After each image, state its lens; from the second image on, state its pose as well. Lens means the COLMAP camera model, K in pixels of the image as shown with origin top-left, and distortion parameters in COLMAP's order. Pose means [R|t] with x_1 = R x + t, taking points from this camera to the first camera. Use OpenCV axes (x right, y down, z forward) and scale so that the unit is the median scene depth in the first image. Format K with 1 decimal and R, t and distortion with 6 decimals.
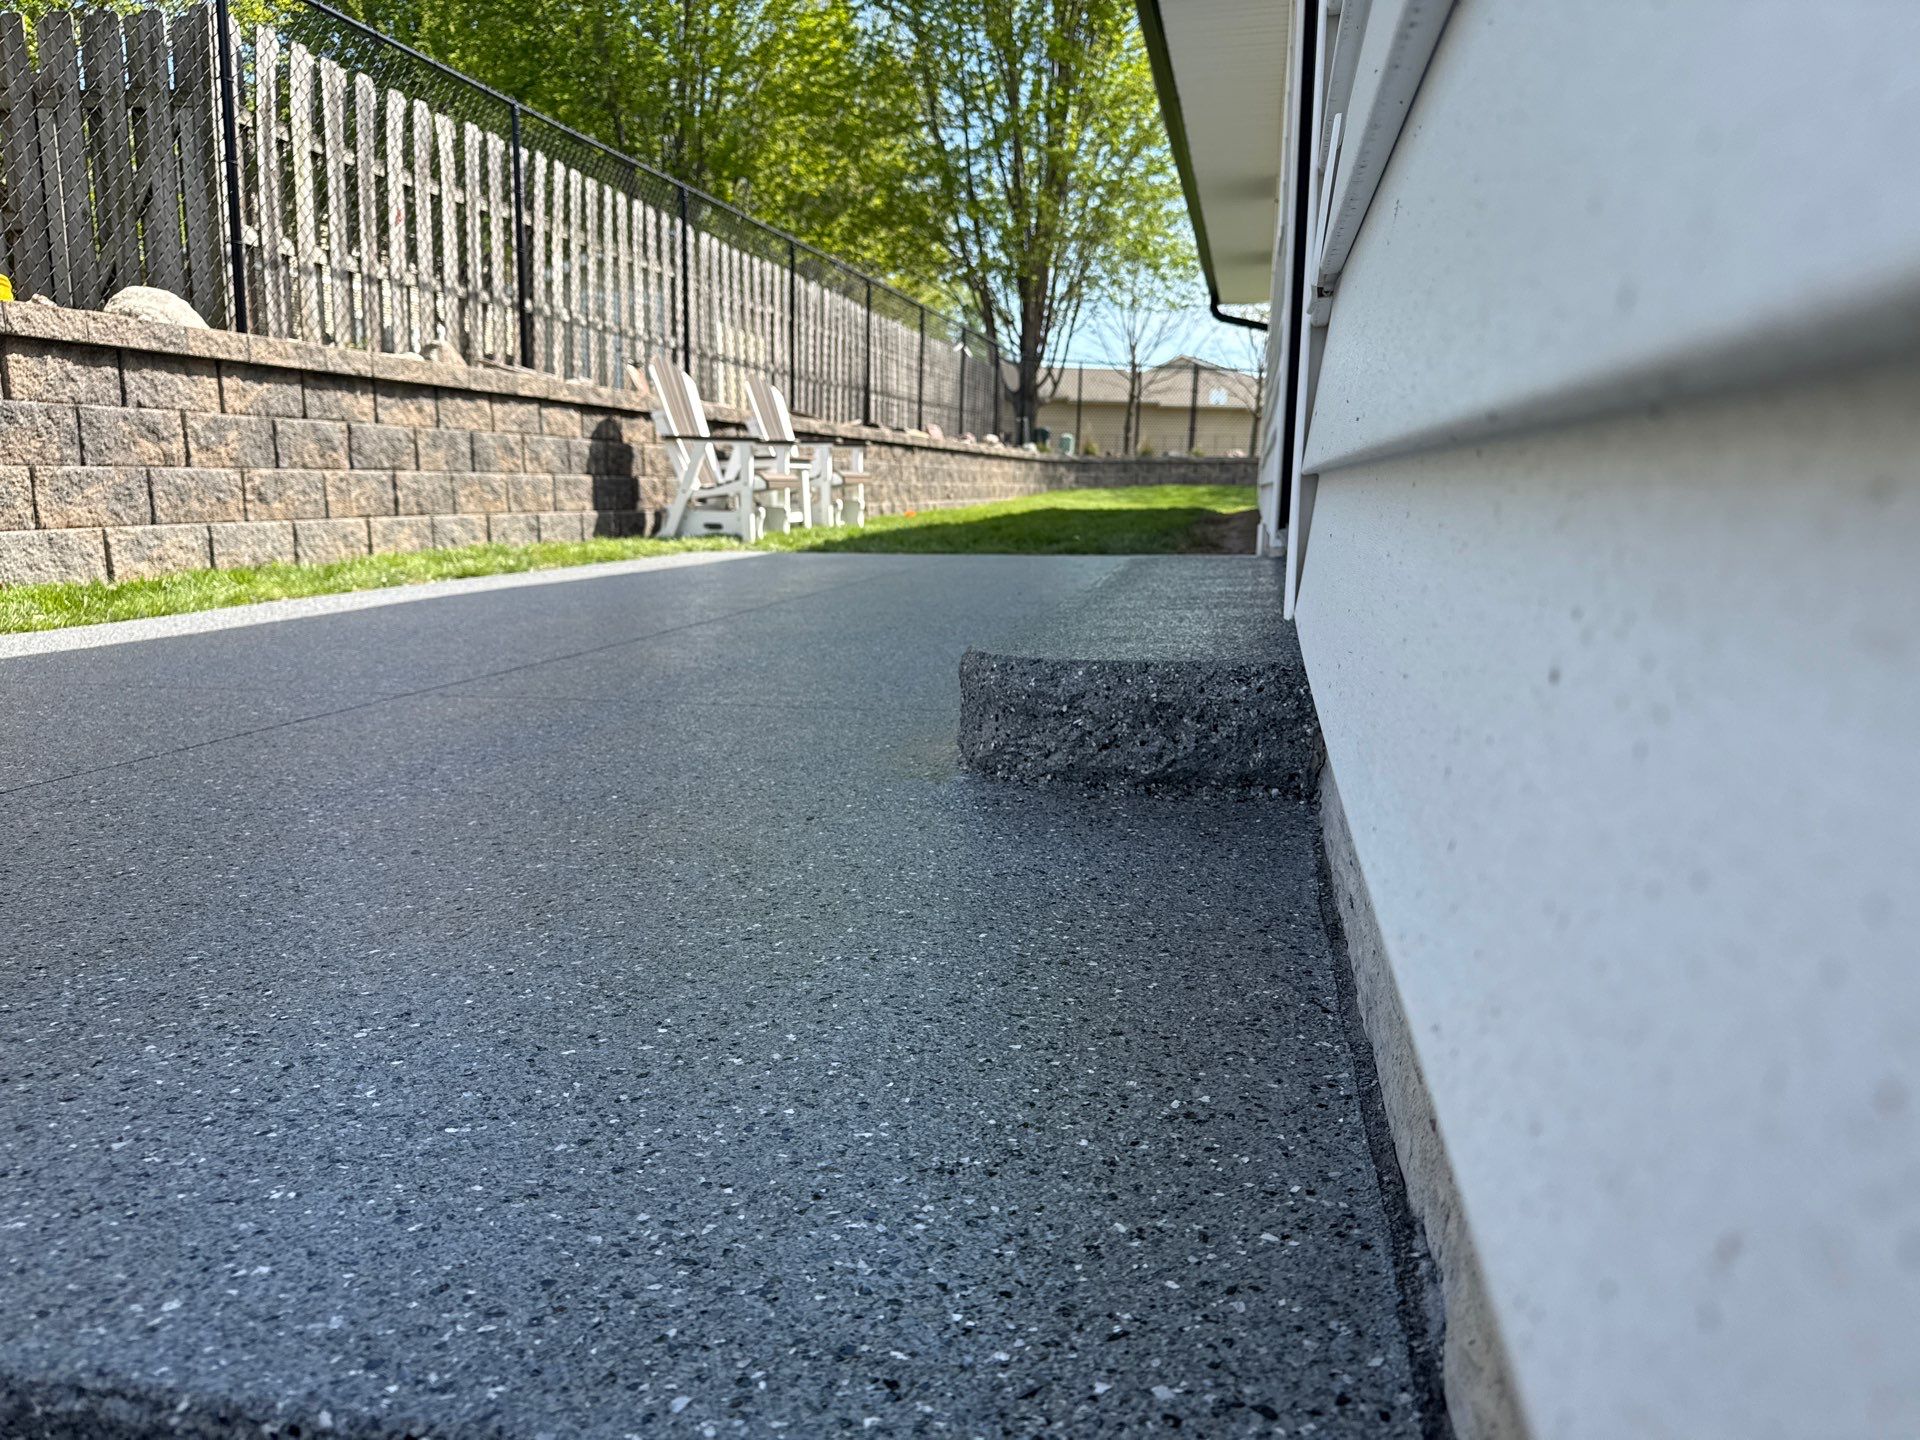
lens RADIAL K [[1360.3, 0, 960.1], [0, 1360.3, 729.8], [0, 0, 1]] dist [0.114239, -0.178679]
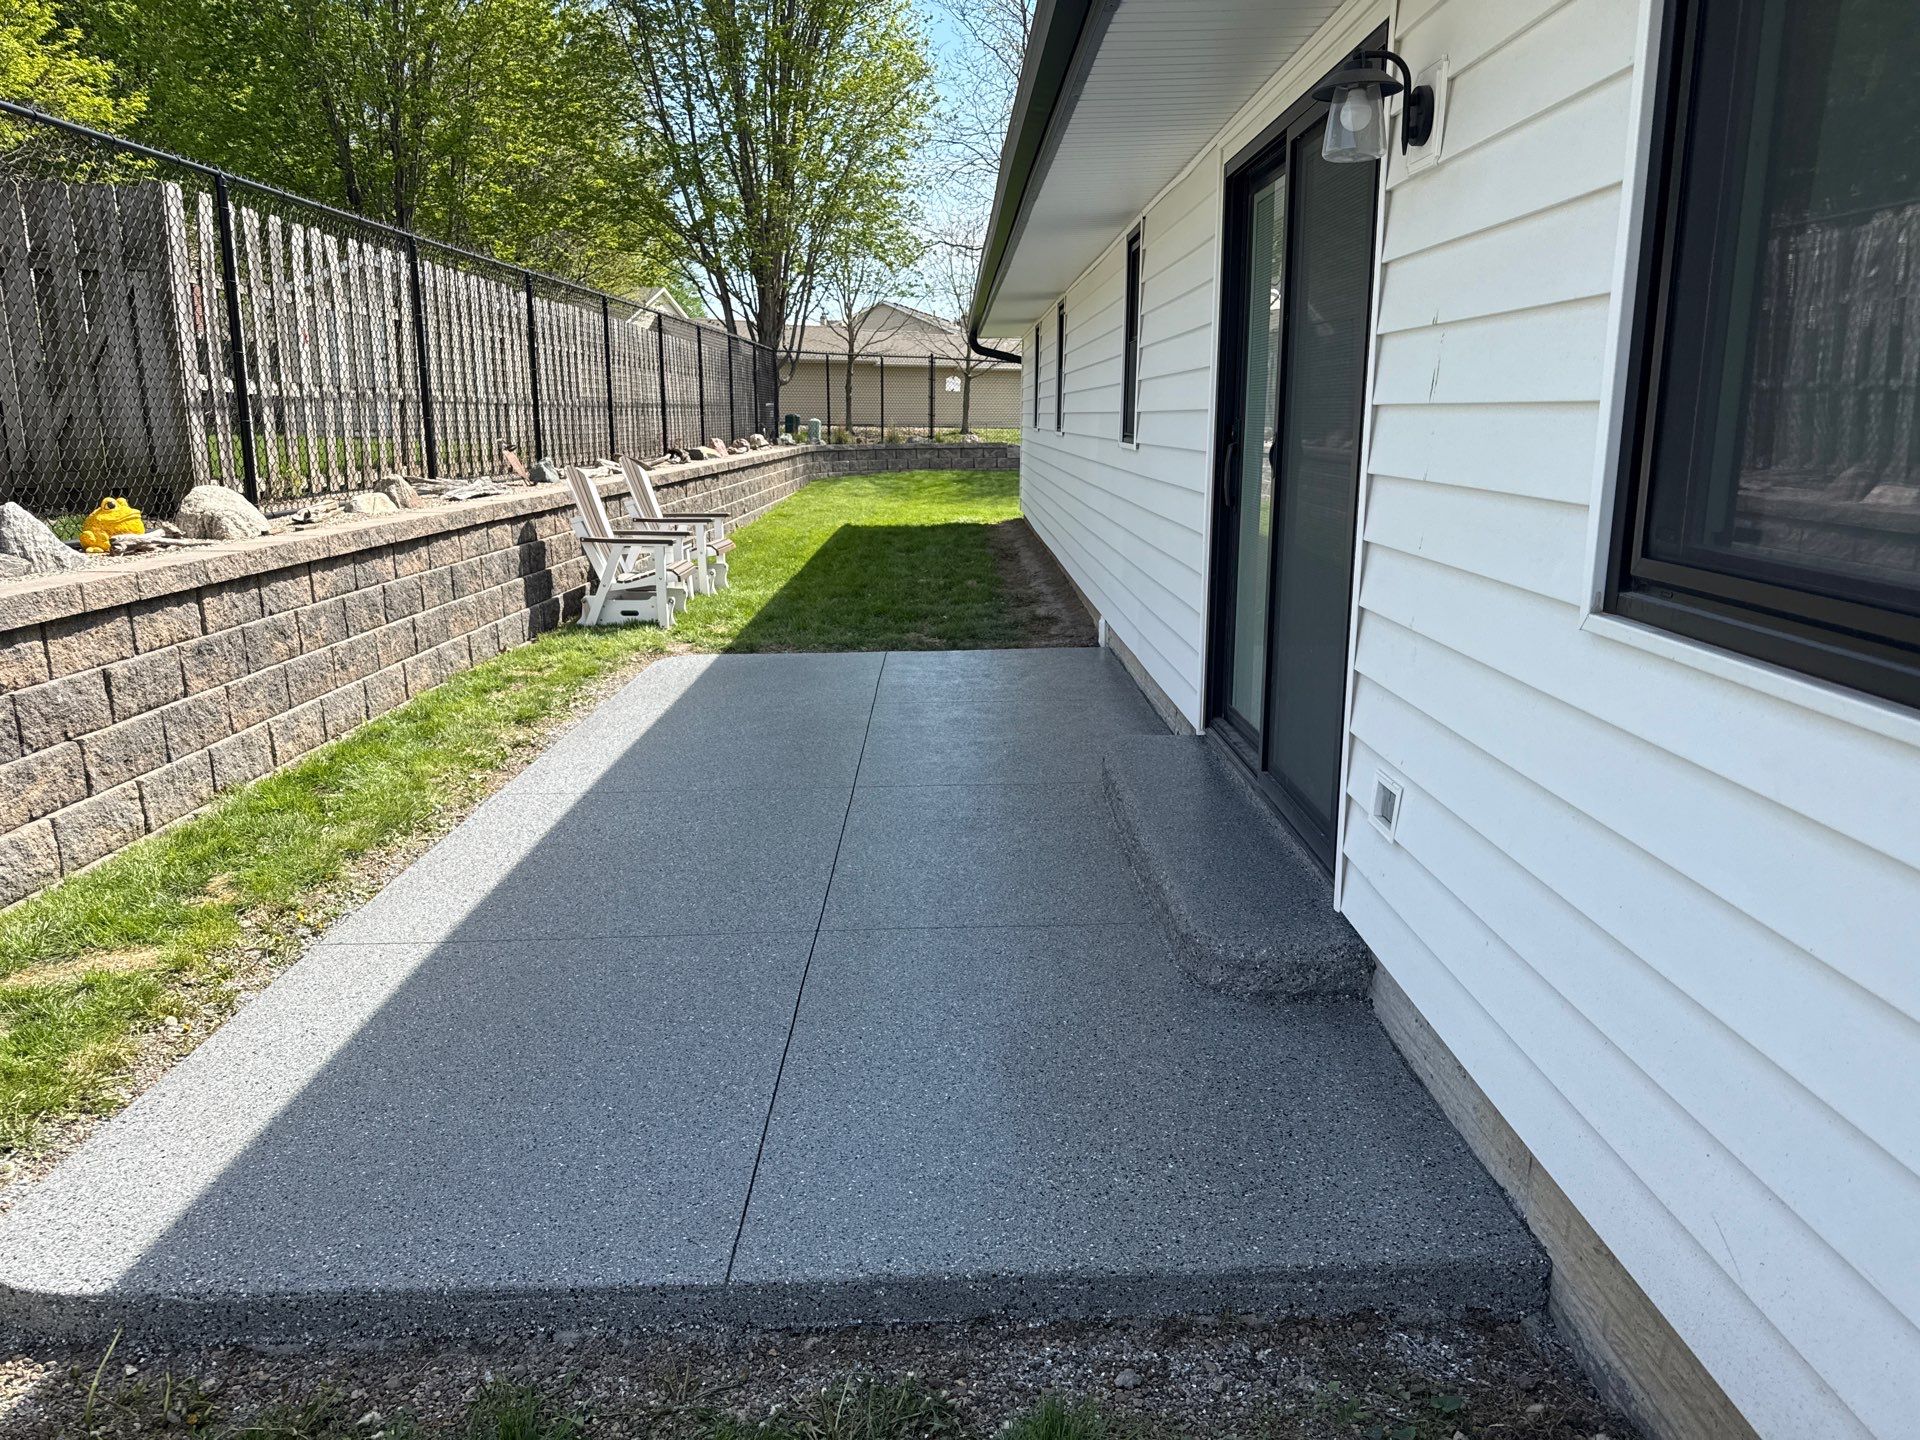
lens RADIAL K [[1360.3, 0, 960.1], [0, 1360.3, 729.8], [0, 0, 1]] dist [0.114239, -0.178679]
pose [[0.975587, -0.060879, 0.211006, -0.158711], [0.049763, 0.997099, 0.057602, -0.103850], [-0.213900, -0.045696, 0.975786, -0.201492]]
